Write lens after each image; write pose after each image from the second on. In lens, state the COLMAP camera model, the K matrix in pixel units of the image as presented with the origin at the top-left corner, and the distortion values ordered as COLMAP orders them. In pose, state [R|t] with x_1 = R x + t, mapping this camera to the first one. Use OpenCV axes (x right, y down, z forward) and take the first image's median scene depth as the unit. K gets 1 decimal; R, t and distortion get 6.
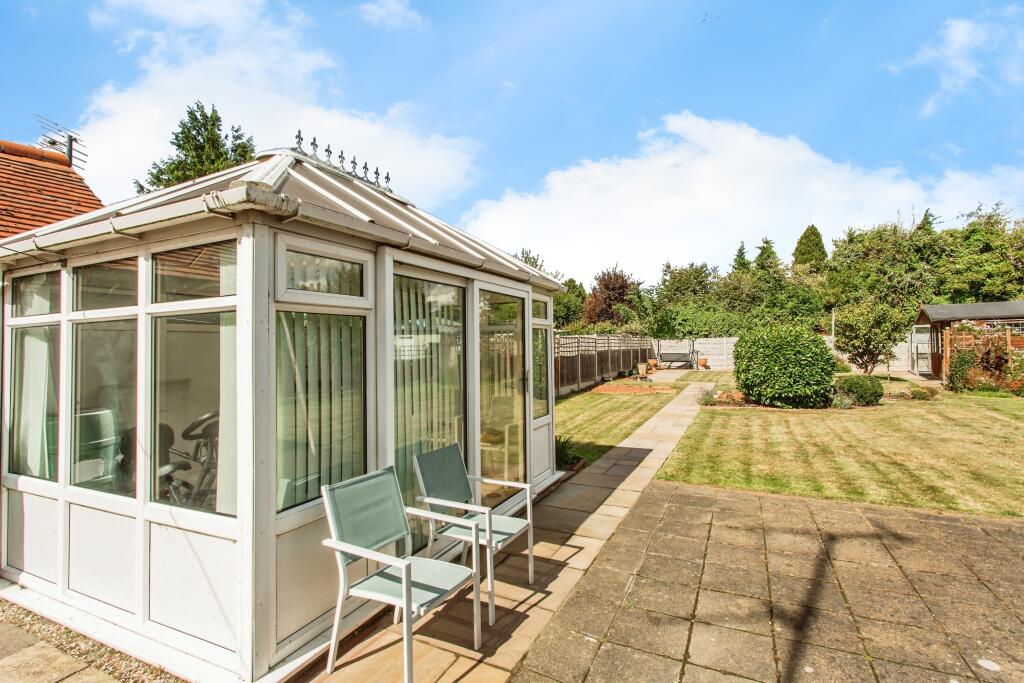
lens RADIAL K [[492.4, 0, 509.5], [0, 492.4, 333.0], [0, 0, 1]] dist [0.003274, 0.000545]
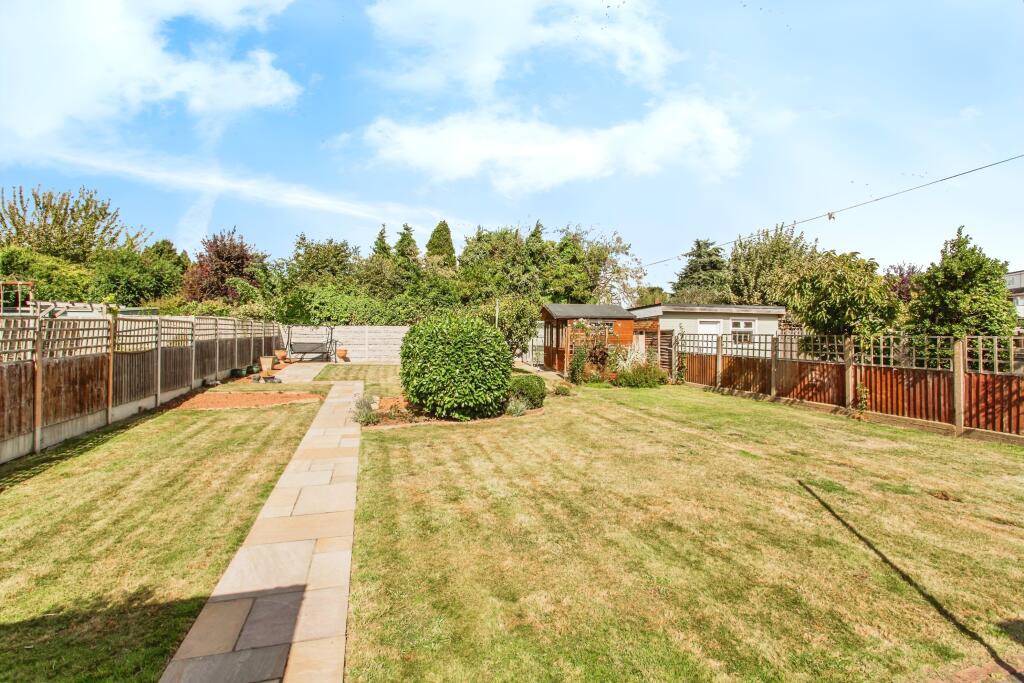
lens RADIAL K [[492.4, 0, 509.5], [0, 492.4, 333.0], [0, 0, 1]] dist [0.003274, 0.000545]
pose [[0.746640, 0.022890, 0.664834, 0.044306], [-0.043009, 0.998978, 0.013907, -0.001577], [-0.663837, -0.038977, 0.746861, 0.192607]]
